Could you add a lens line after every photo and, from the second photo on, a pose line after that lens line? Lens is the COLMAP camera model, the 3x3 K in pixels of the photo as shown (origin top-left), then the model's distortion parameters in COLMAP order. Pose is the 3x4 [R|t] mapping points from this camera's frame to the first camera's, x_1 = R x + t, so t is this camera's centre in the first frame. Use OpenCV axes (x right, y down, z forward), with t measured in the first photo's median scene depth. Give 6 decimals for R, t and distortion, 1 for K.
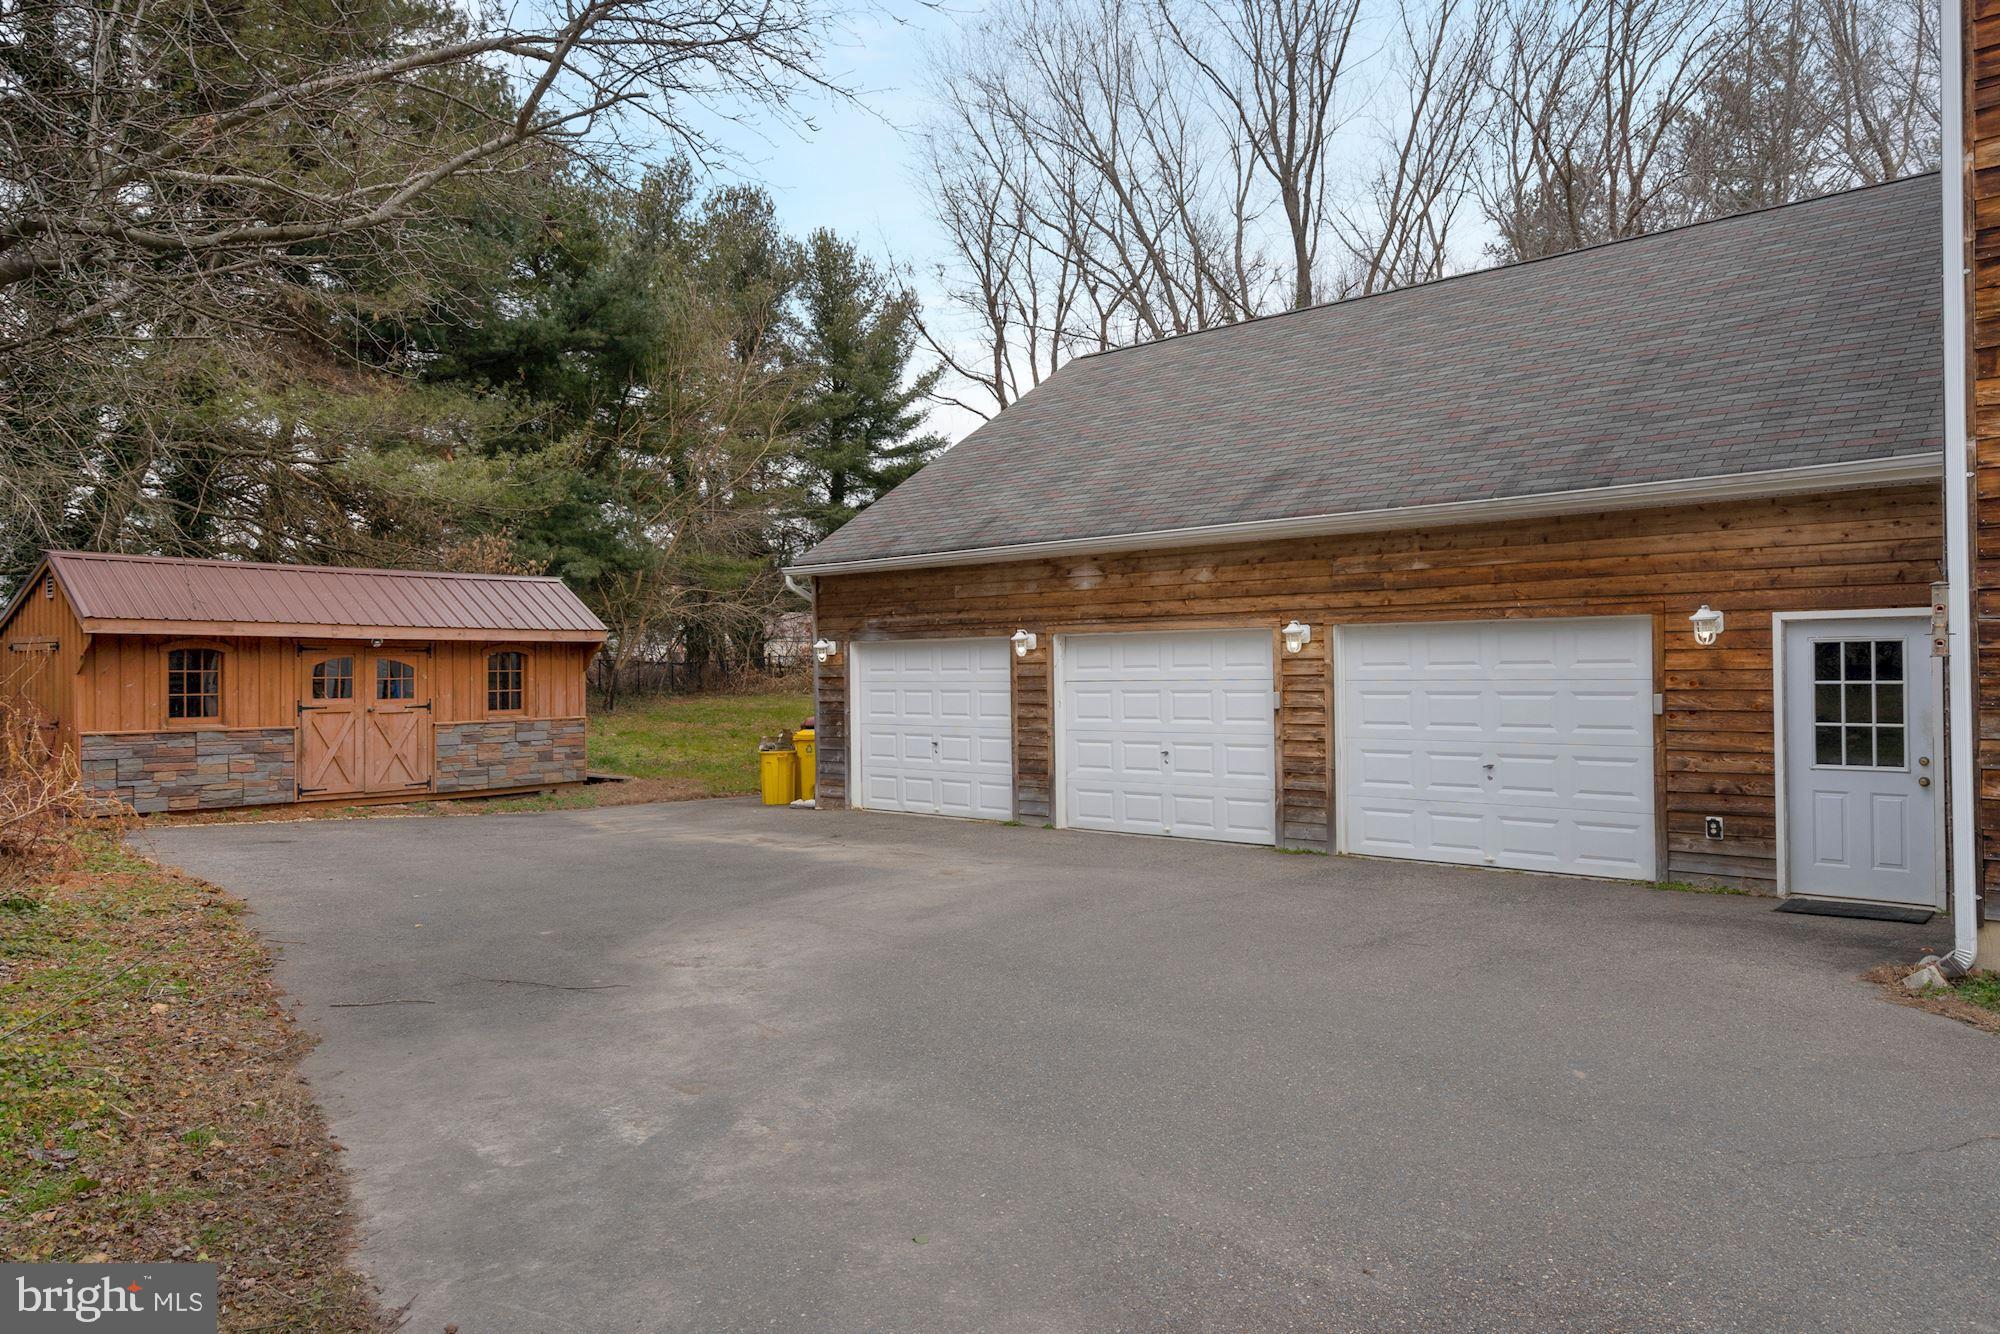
lens RADIAL K [[1268.6, 0, 999.3], [0, 1268.6, 670.0], [0, 0, 1]] dist [0.002493, 0.000239]
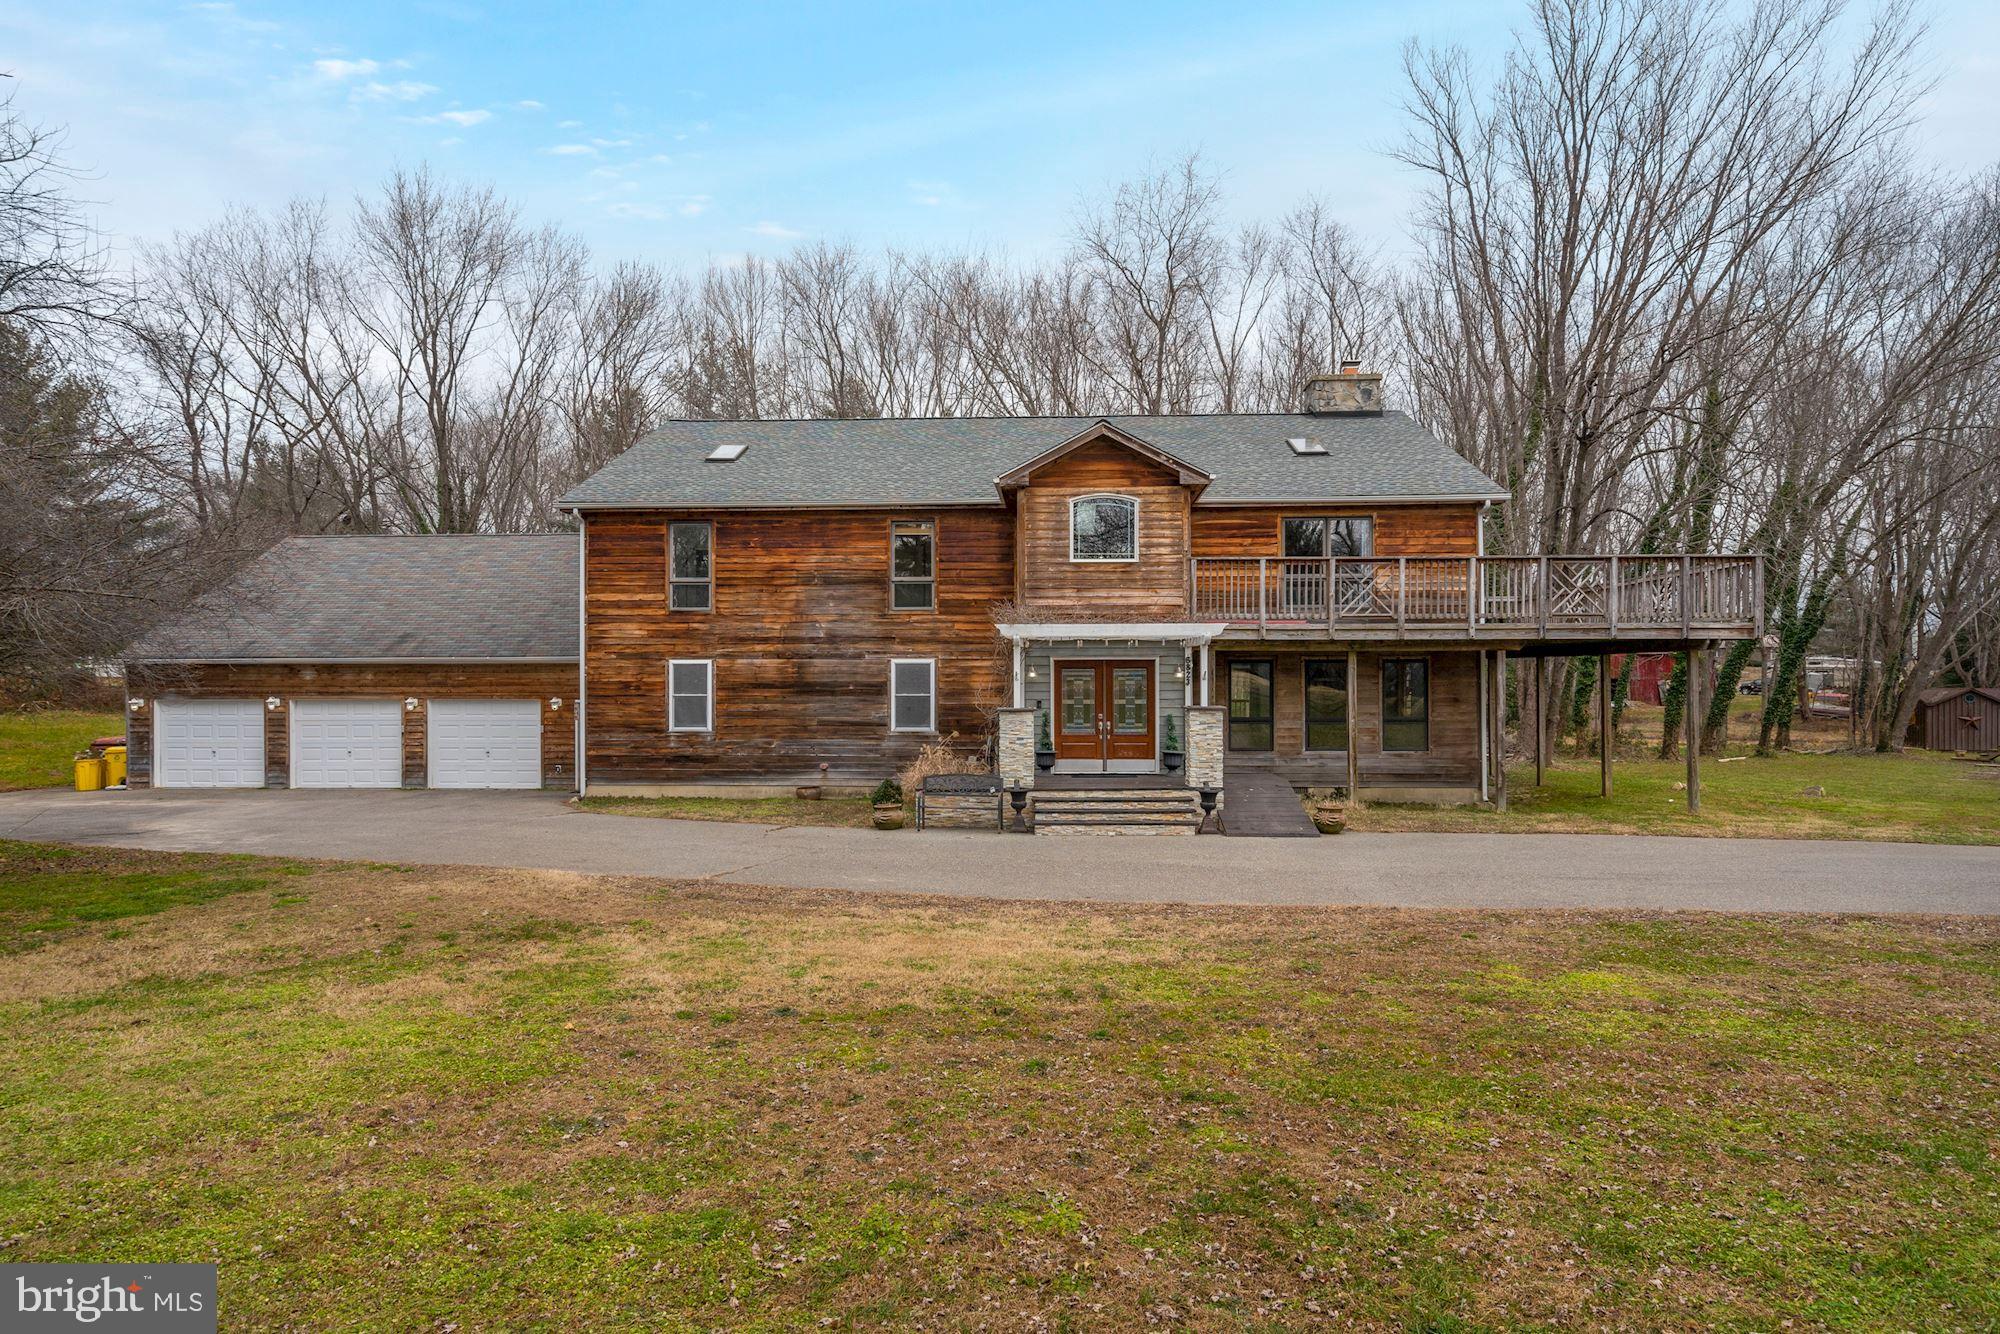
lens RADIAL K [[1077.4, 0, 996.1], [0, 1077.4, 672.5], [0, 0, 1]] dist [0.005393, 0.000814]
pose [[0.774941, 0.008210, 0.631980, -0.187243], [-0.007778, 0.999964, -0.003452, -0.076329], [-0.631985, -0.002241, 0.774977, -1.182310]]
